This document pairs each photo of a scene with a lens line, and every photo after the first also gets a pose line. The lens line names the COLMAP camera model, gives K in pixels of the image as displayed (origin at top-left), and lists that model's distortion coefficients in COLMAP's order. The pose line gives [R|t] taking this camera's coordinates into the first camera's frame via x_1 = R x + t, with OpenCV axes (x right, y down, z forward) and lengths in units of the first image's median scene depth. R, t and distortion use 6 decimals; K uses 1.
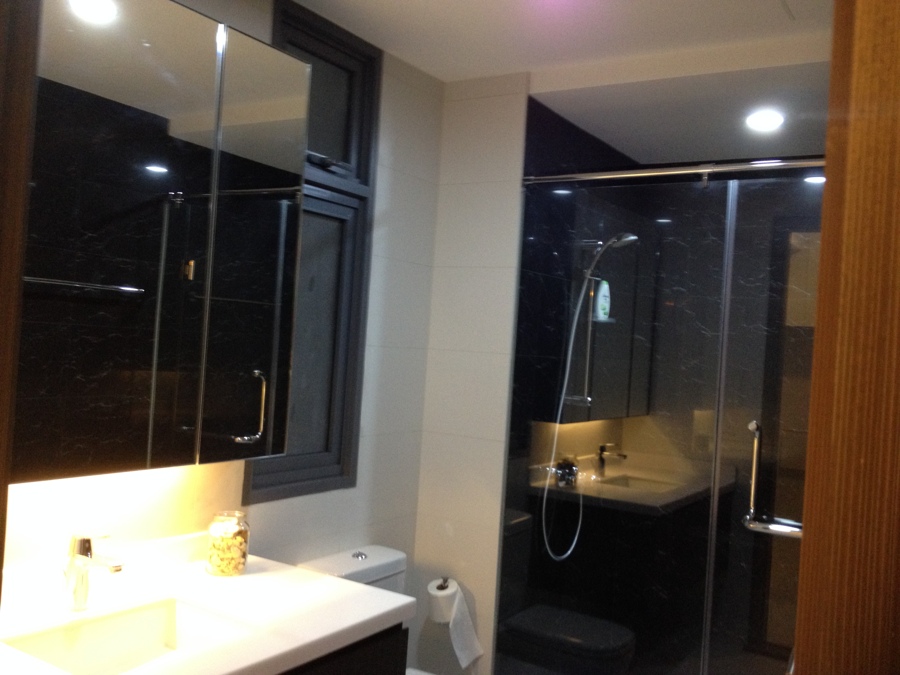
lens RADIAL K [[864.1, 0, 449.9], [0, 864.1, 324.2], [0, 0, 1]] dist [0.206044, -0.377856]
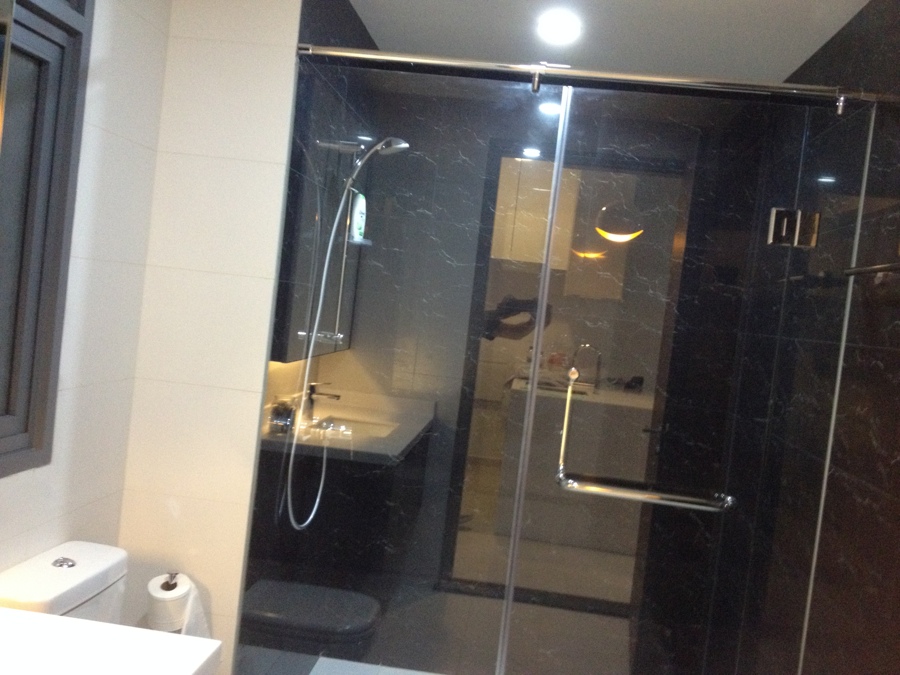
lens RADIAL K [[864.1, 0, 449.9], [0, 864.1, 324.2], [0, 0, 1]] dist [0.206044, -0.377856]
pose [[0.889039, 0.017554, 0.457495, -0.135243], [-0.057803, 0.995572, 0.074126, 0.007888], [-0.454168, -0.092345, 0.886117, 0.227772]]
